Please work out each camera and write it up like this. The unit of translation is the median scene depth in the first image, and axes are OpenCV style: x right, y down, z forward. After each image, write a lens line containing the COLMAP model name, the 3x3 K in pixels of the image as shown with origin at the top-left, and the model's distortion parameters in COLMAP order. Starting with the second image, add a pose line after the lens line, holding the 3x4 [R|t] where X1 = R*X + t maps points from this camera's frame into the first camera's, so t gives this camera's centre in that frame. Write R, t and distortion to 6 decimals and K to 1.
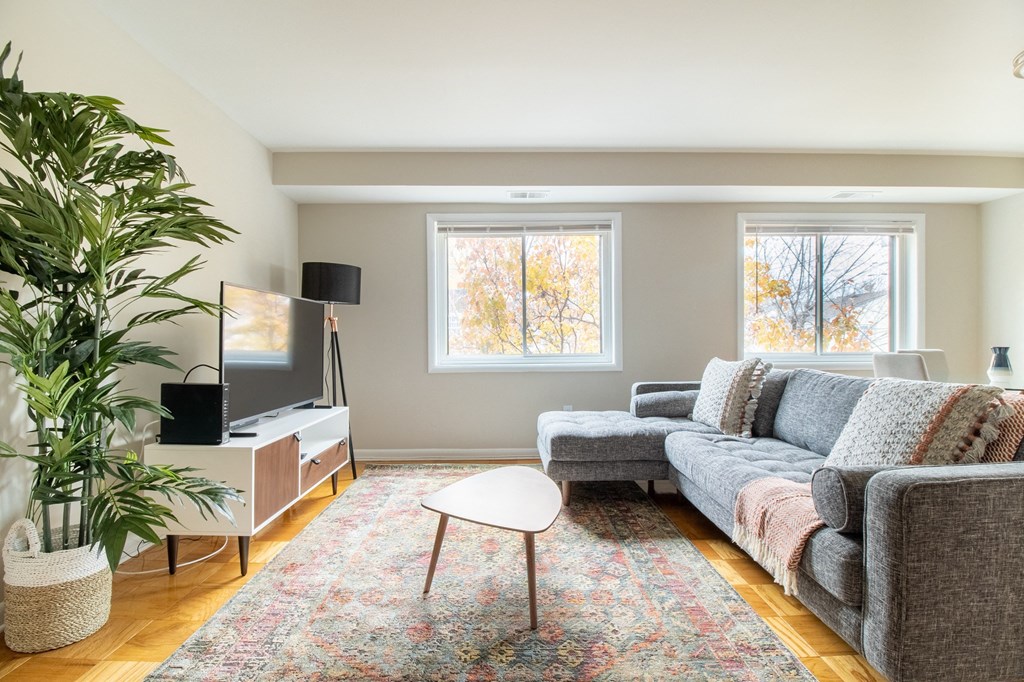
lens RADIAL K [[471.8, 0, 514.0], [0, 471.8, 344.9], [0, 0, 1]] dist [0.000556, -0.013729]
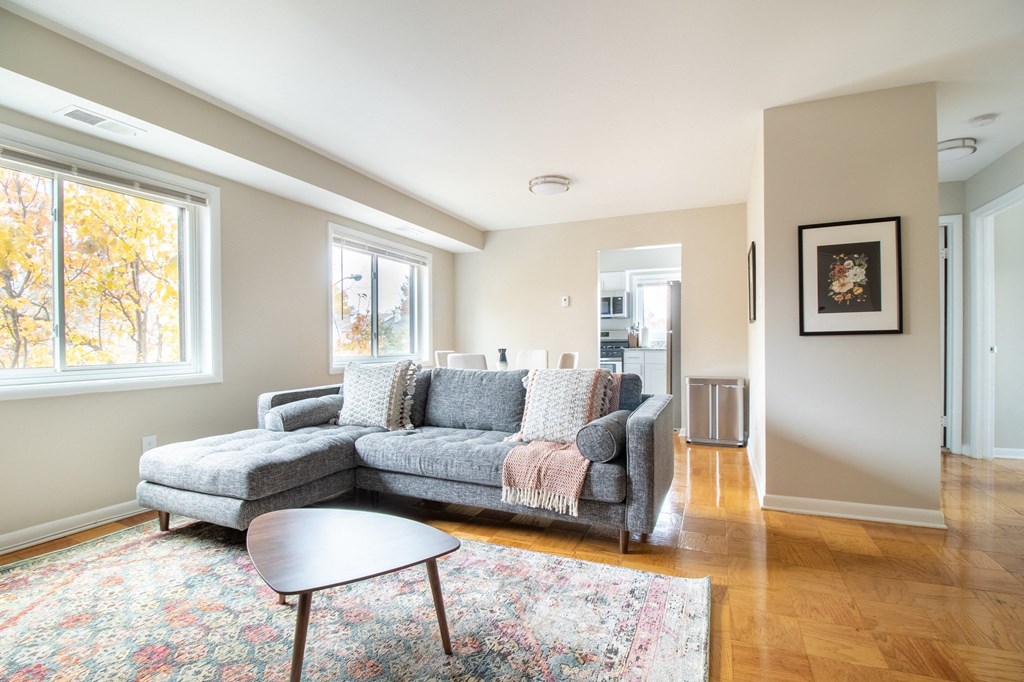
lens RADIAL K [[476.1, 0, 513.9], [0, 476.1, 344.9], [0, 0, 1]] dist [-0.000662, -0.012406]
pose [[0.408057, 0.000127, 0.912956, -0.449253], [0.009531, 0.999945, -0.004399, -0.001352], [-0.912906, 0.010496, 0.408034, 0.291783]]
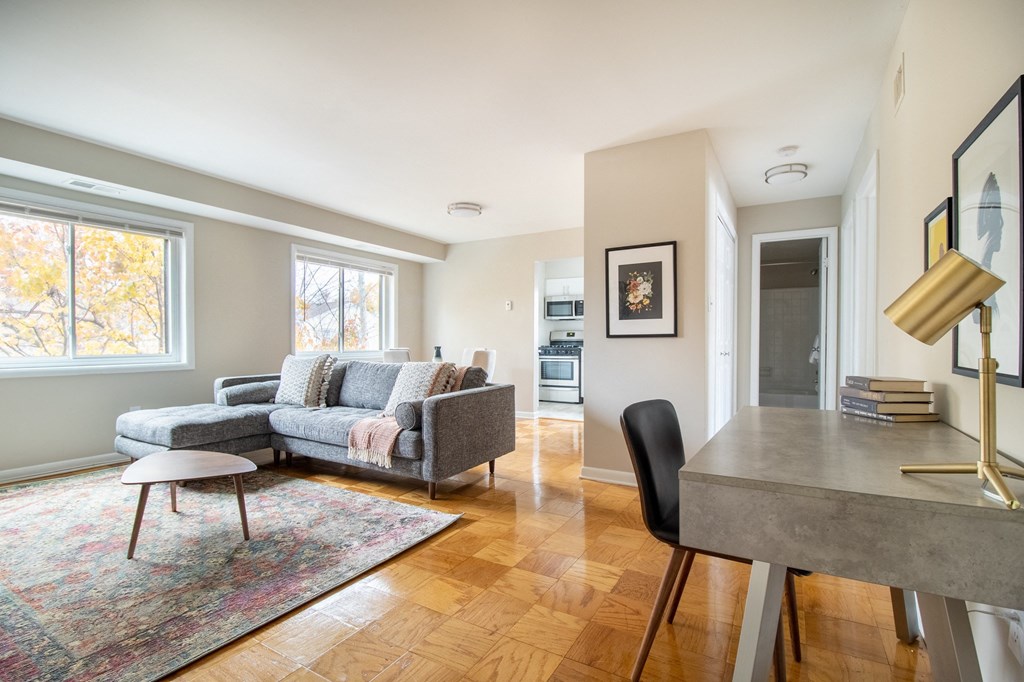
lens RADIAL K [[471.8, 0, 514.0], [0, 471.8, 344.9], [0, 0, 1]] dist [0.000556, -0.013729]
pose [[0.512724, 0.001574, 0.858552, -0.462955], [-0.000220, 0.999999, -0.001702, 0.000841], [-0.858553, 0.000684, 0.512724, -0.268548]]
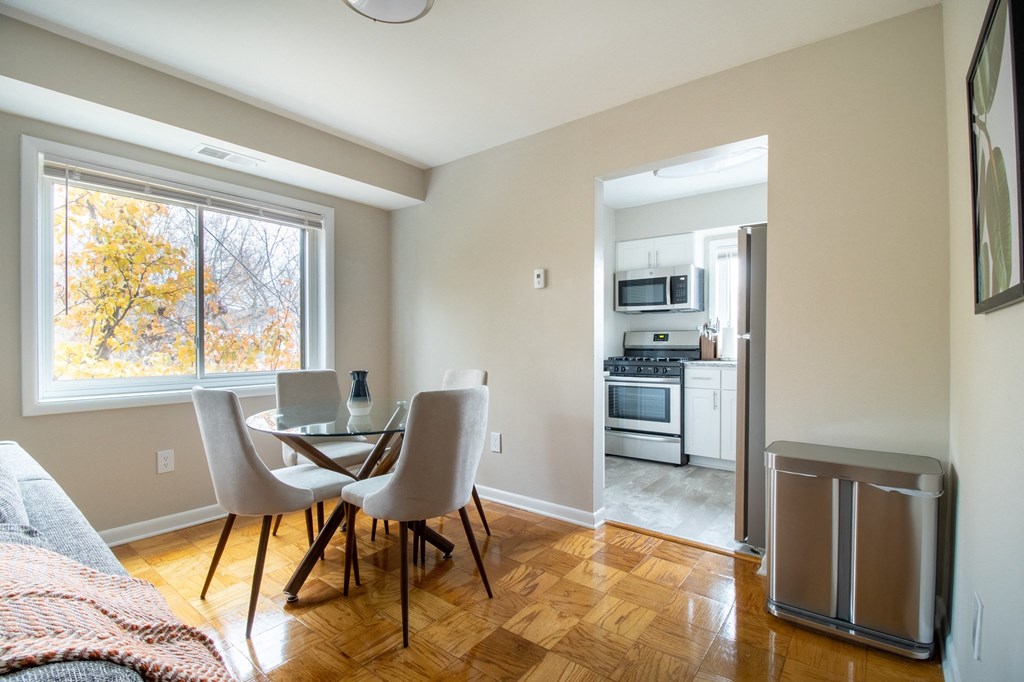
lens RADIAL K [[471.8, 0, 514.0], [0, 471.8, 344.9], [0, 0, 1]] dist [0.000556, -0.013729]
pose [[0.622374, 0.000014, 0.782720, 0.583213], [0.002449, 0.999995, -0.001966, -0.039094], [-0.782716, 0.003140, 0.622371, 0.290225]]
